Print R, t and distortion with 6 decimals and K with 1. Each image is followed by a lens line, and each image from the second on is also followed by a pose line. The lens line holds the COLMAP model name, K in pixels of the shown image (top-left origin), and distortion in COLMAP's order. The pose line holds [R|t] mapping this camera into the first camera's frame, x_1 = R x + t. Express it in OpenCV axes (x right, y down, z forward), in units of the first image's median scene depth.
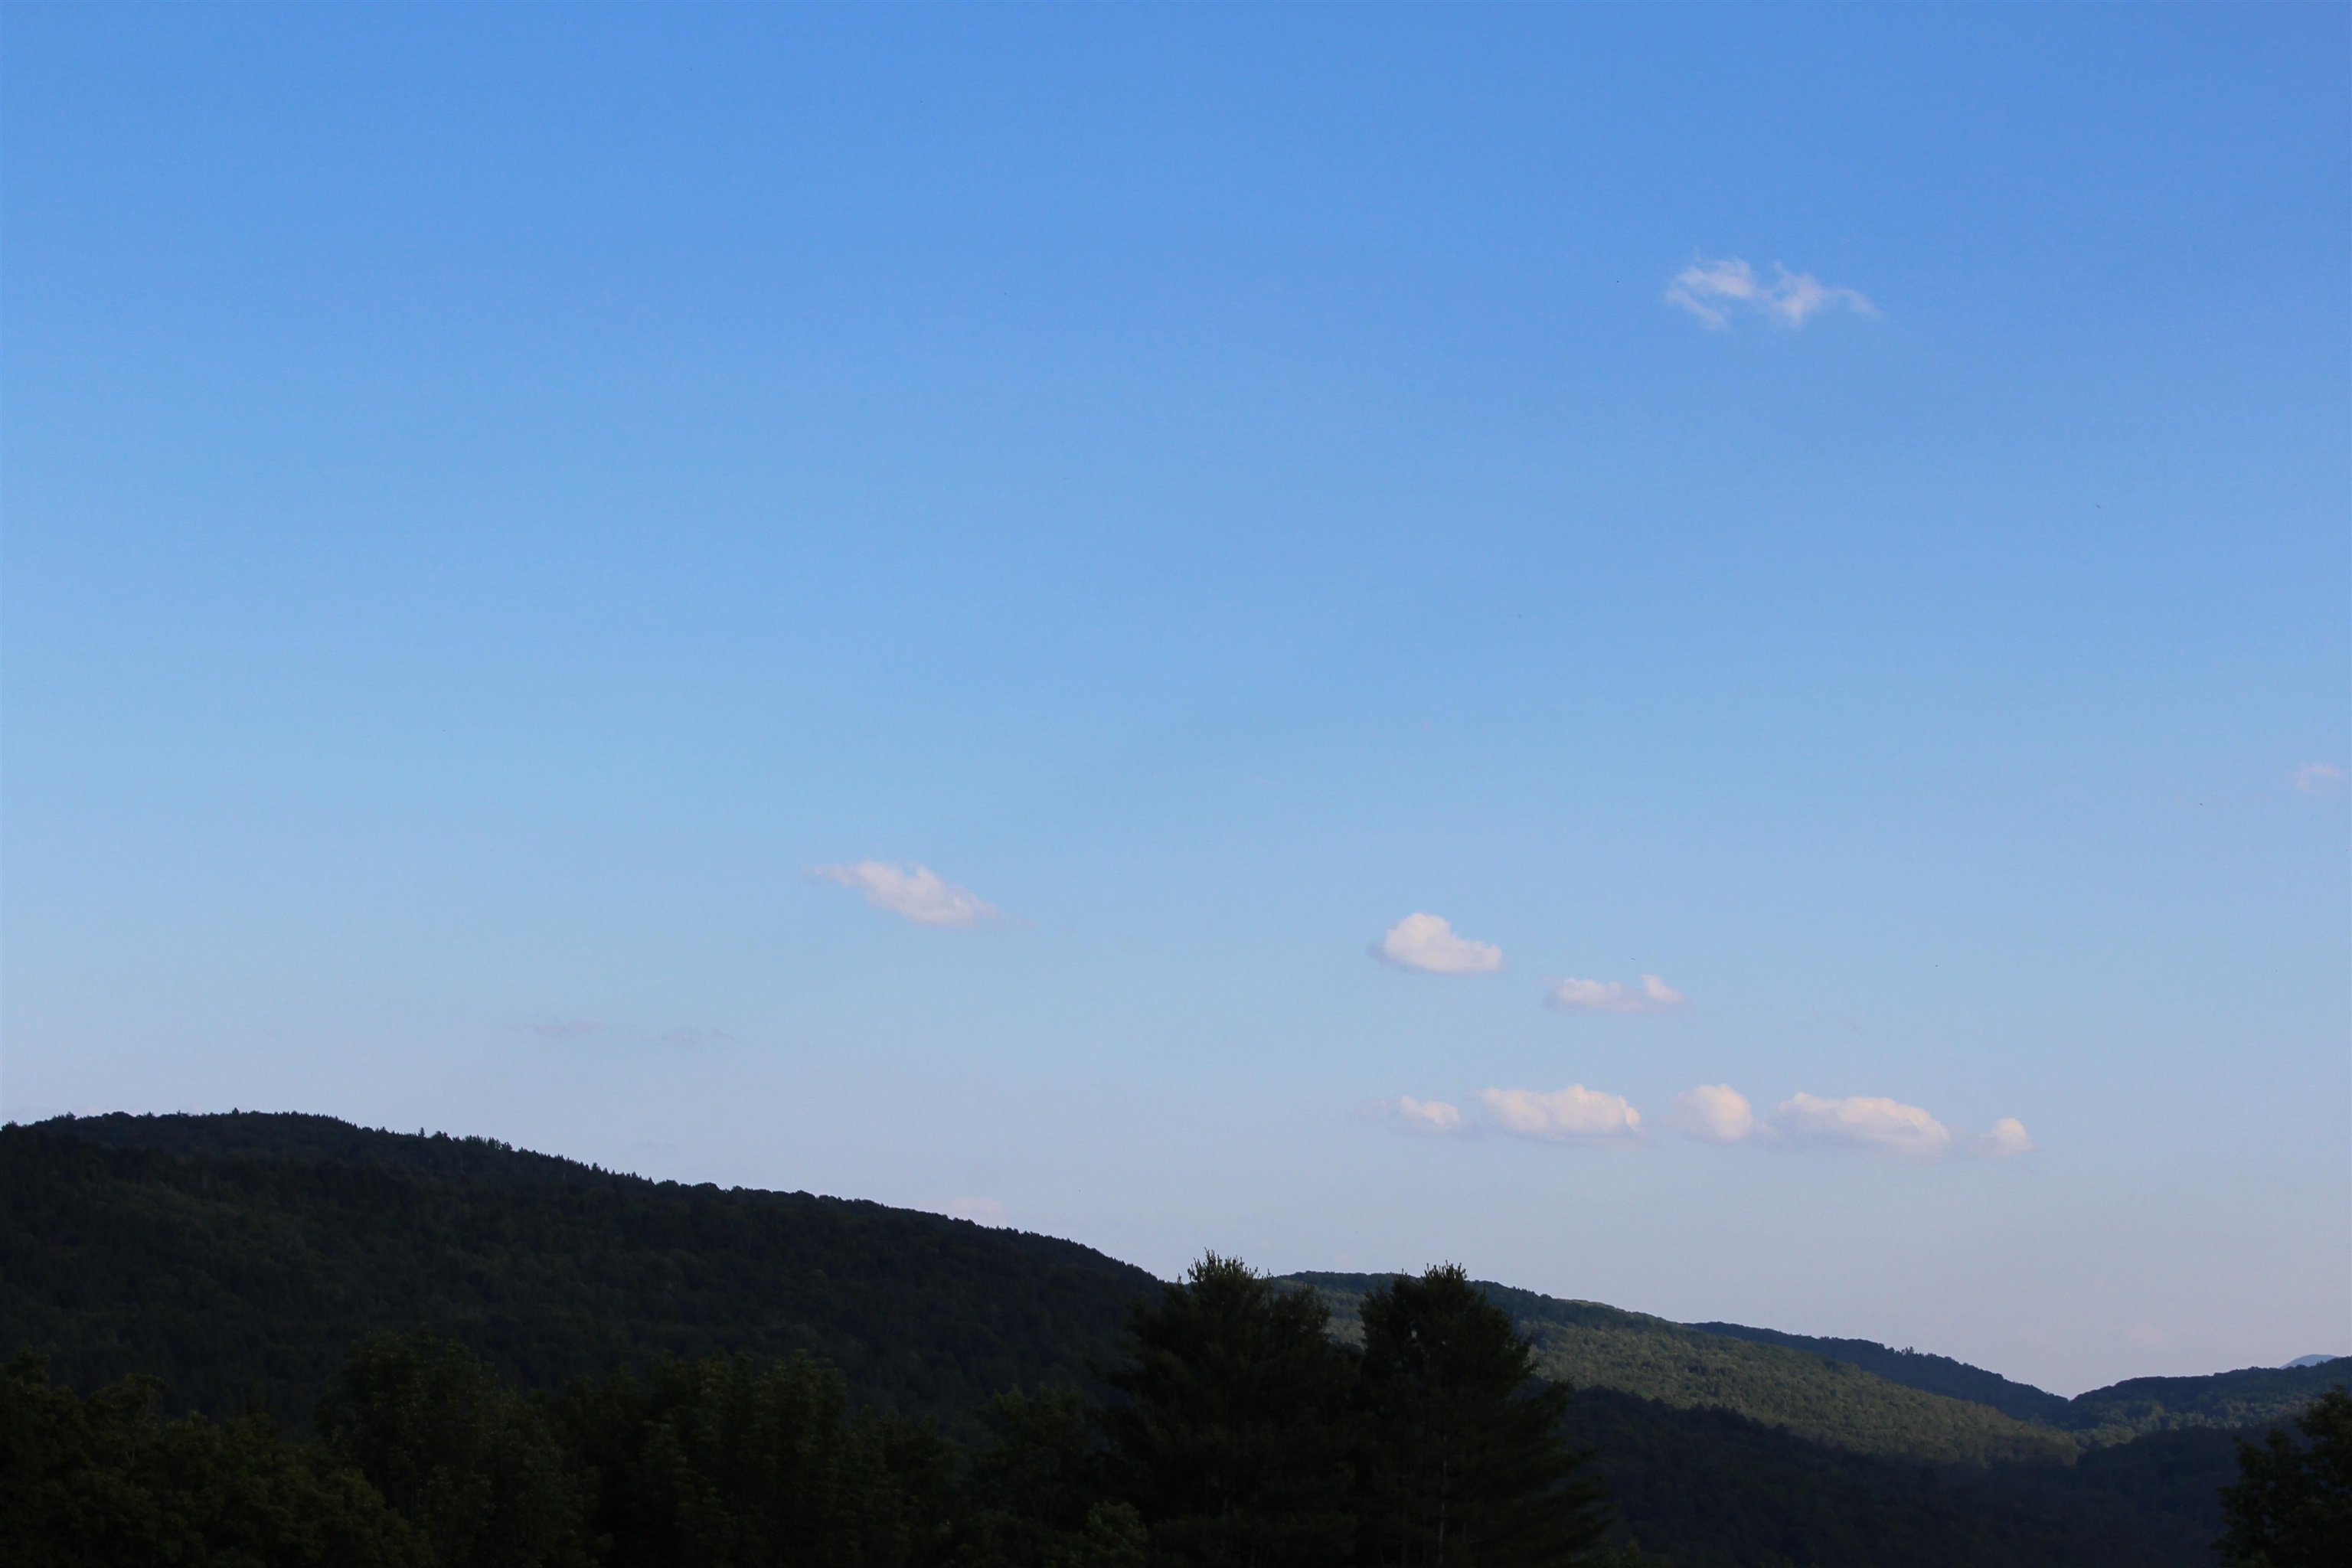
lens RADIAL K [[4552.3, 0, 1184.7], [0, 4552.3, 787.6], [0, 0, 1]] dist [0.059017, 0.000000]
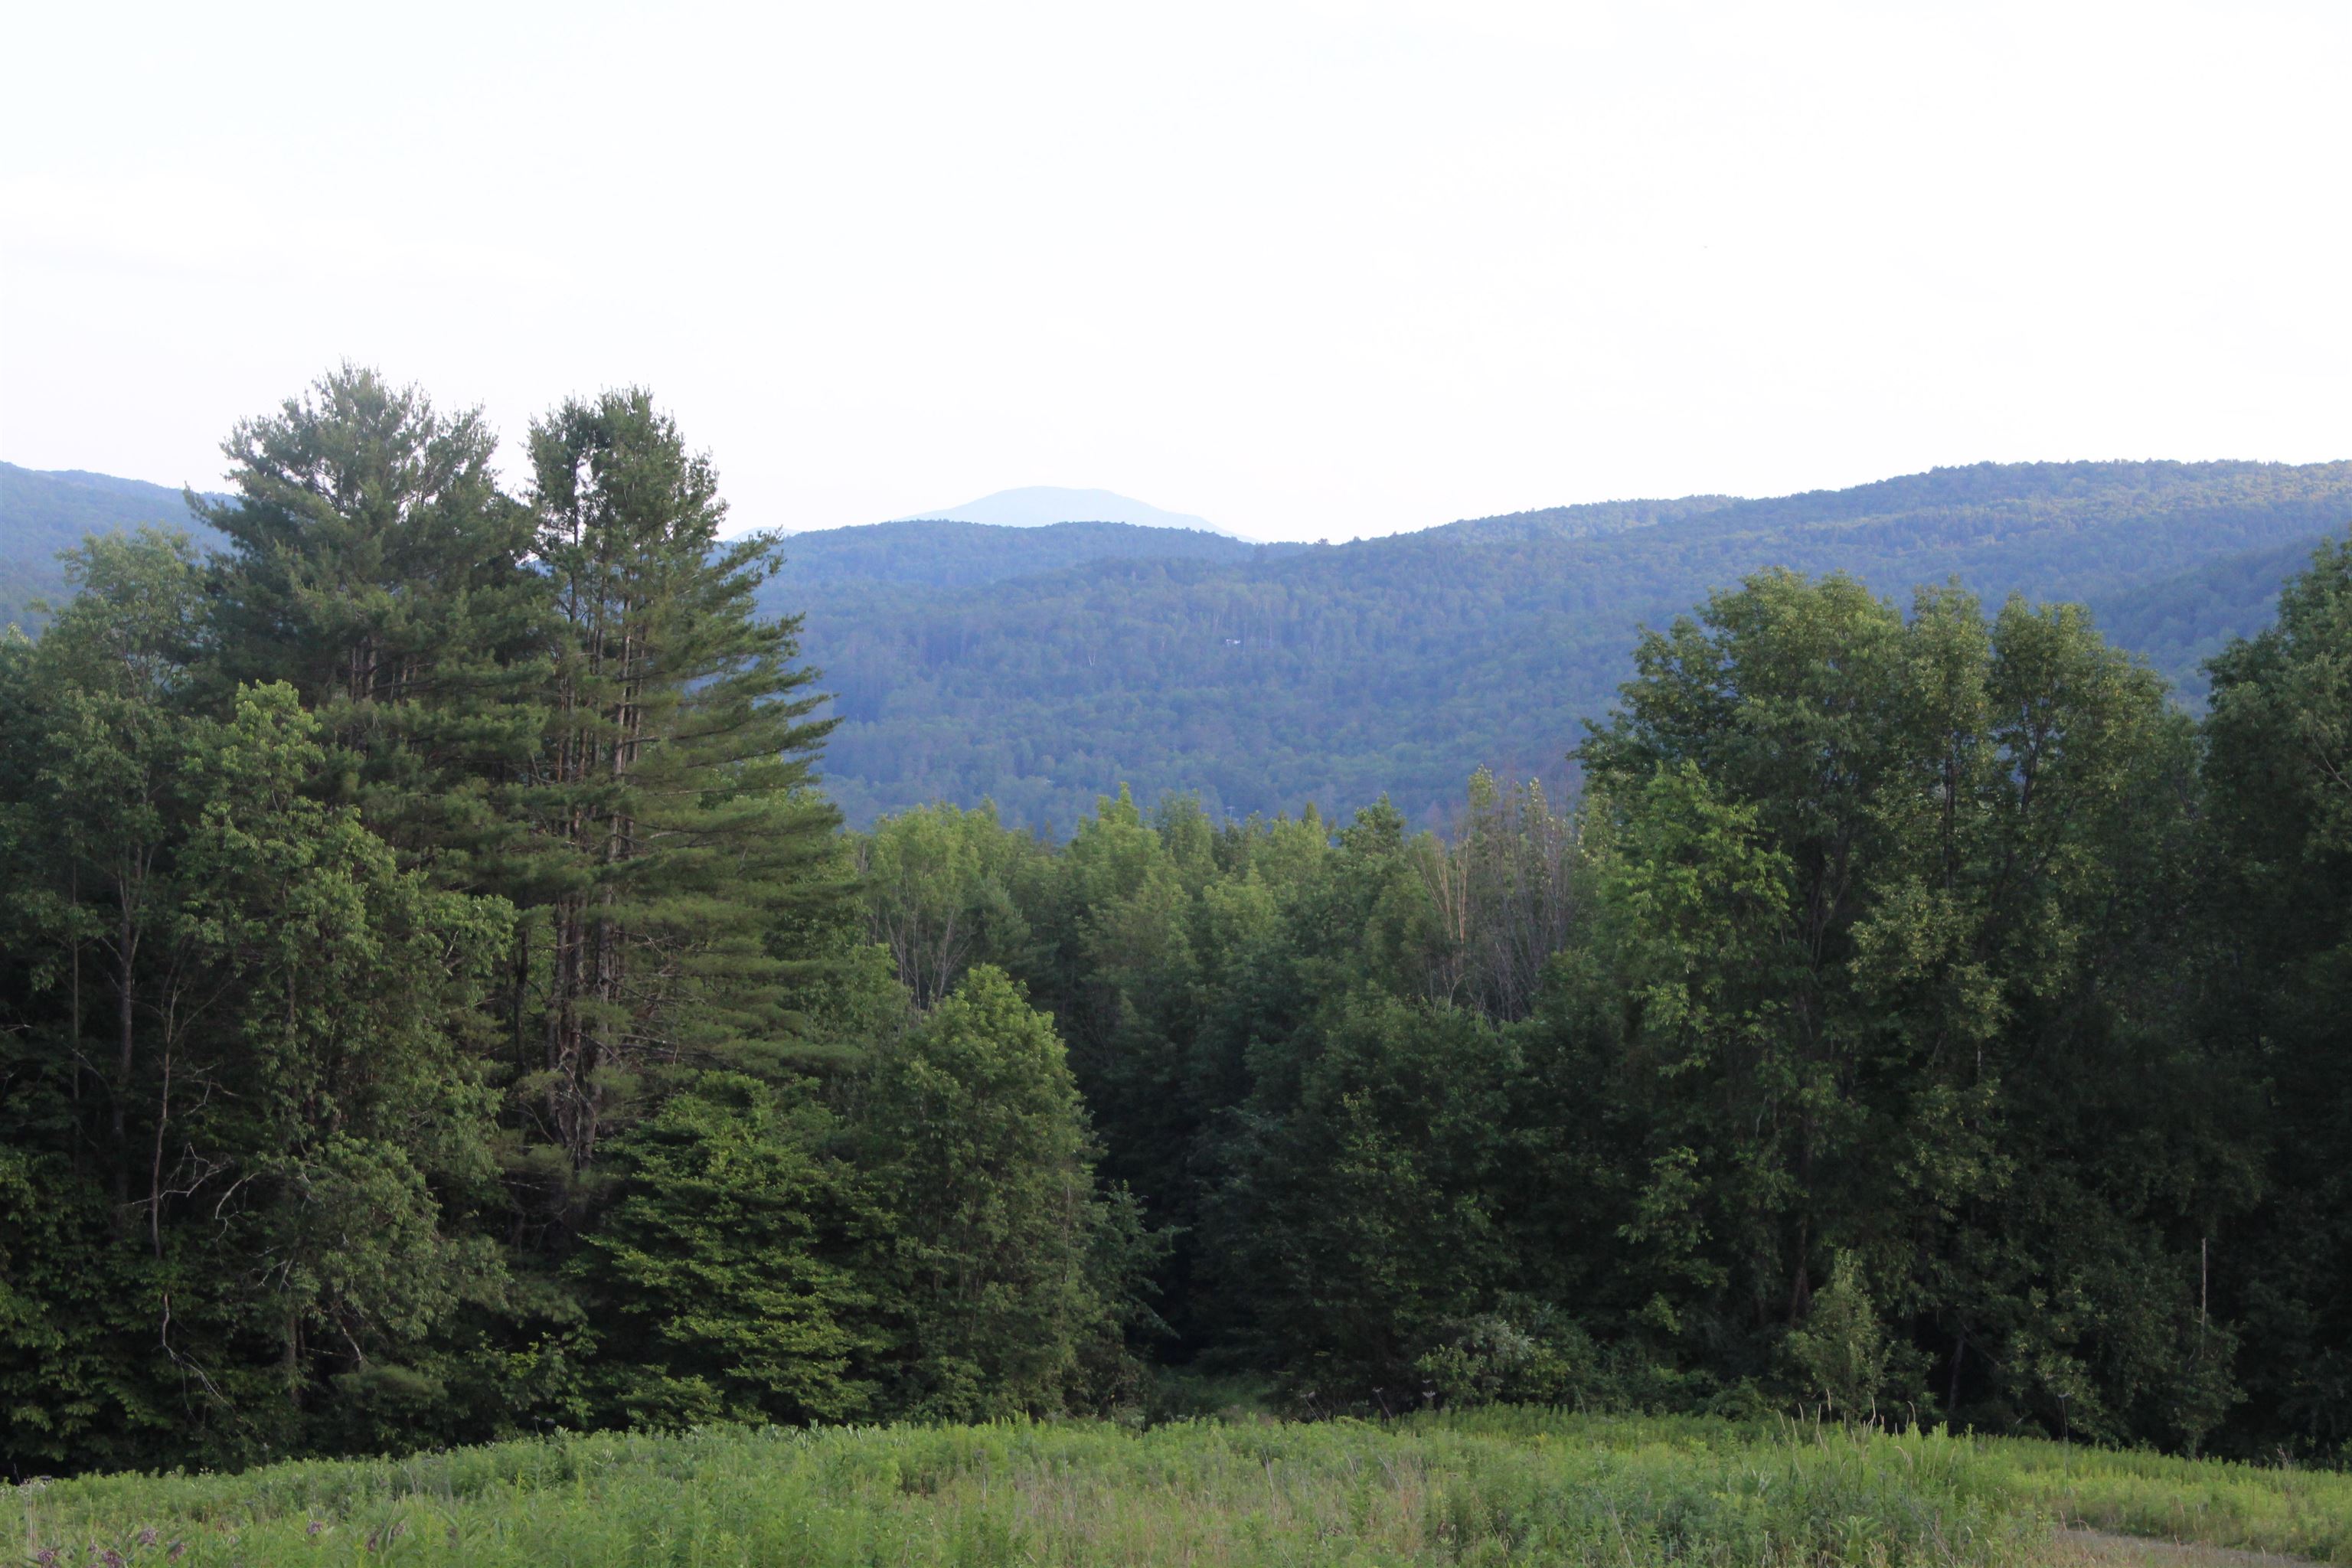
lens RADIAL K [[5419.1, 0, 1147.8], [0, 5419.1, 793.1], [0, 0, 1]] dist [0.099988, 0.000000]
pose [[0.947972, 0.011524, 0.318146, -0.157599], [-0.066646, 0.984385, 0.162927, 0.015882], [-0.311300, -0.175653, 0.933937, 0.091846]]
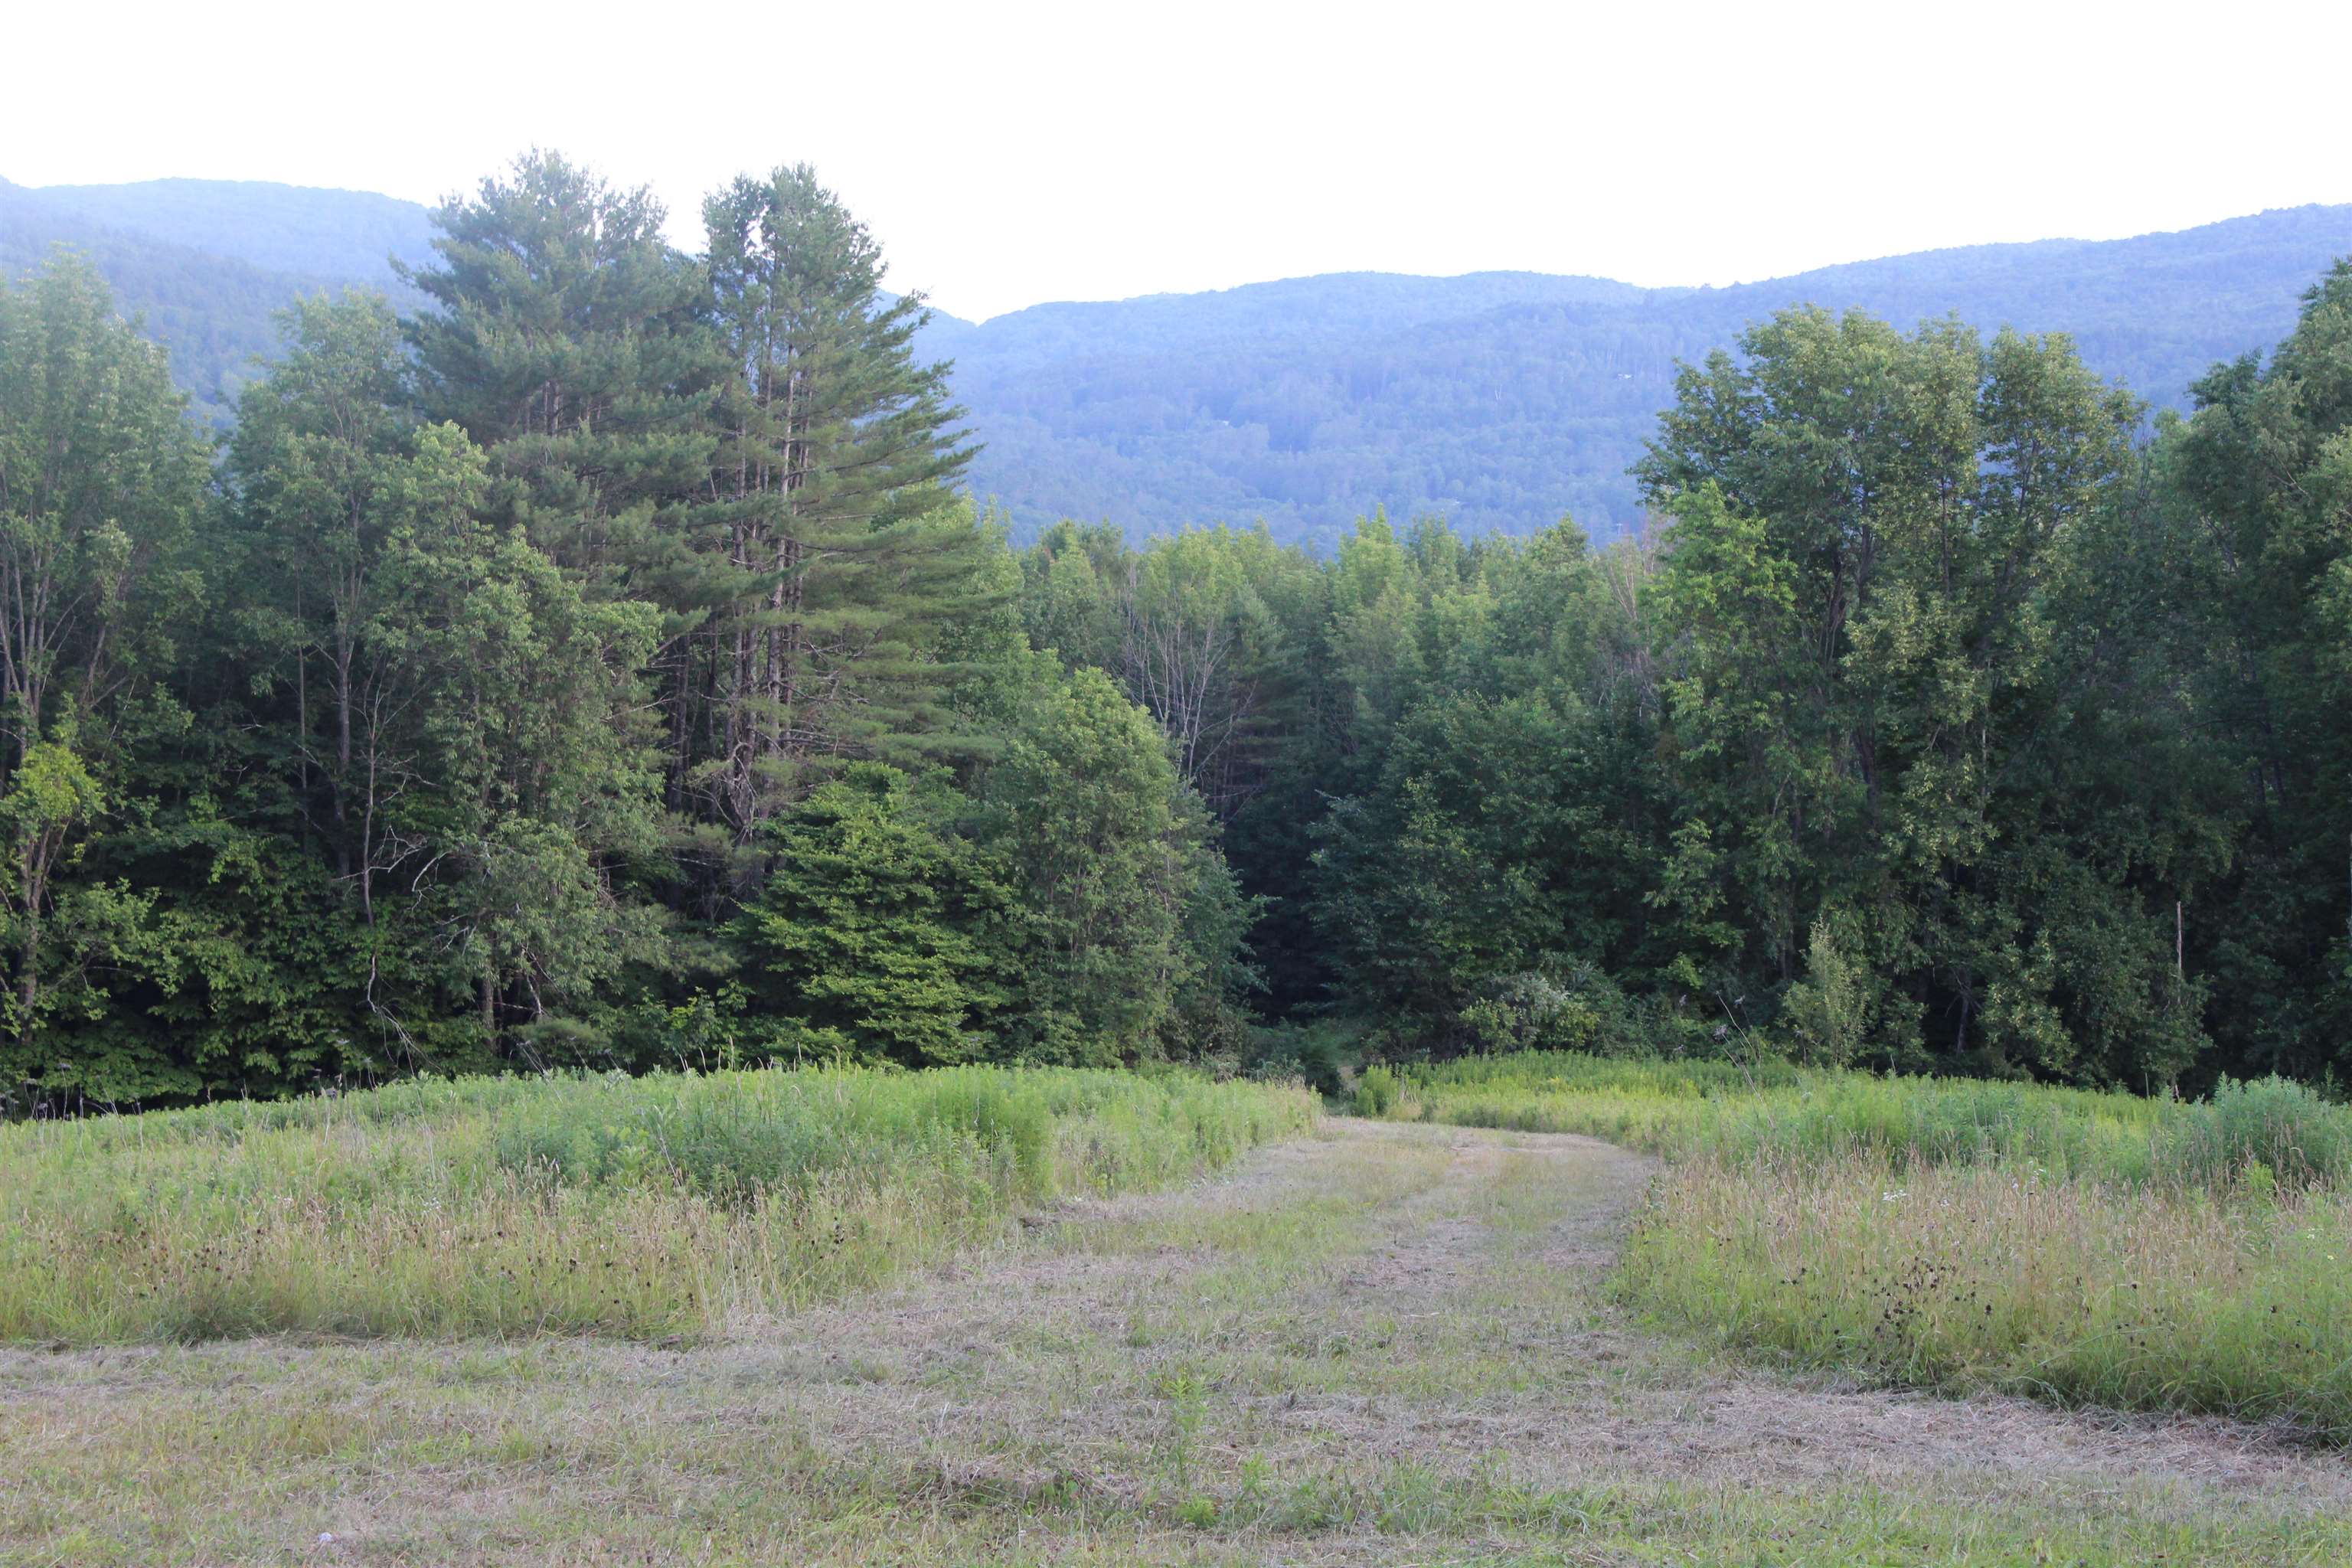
lens RADIAL K [[4794.3, 0, 1177.2], [0, 4794.3, 726.1], [0, 0, 1]] dist [0.075595, 0.000000]
pose [[0.971417, -0.008922, 0.237213, -0.094451], [-0.042501, 0.976610, 0.210778, 0.012462], [-0.233545, -0.214835, 0.948316, 0.073486]]
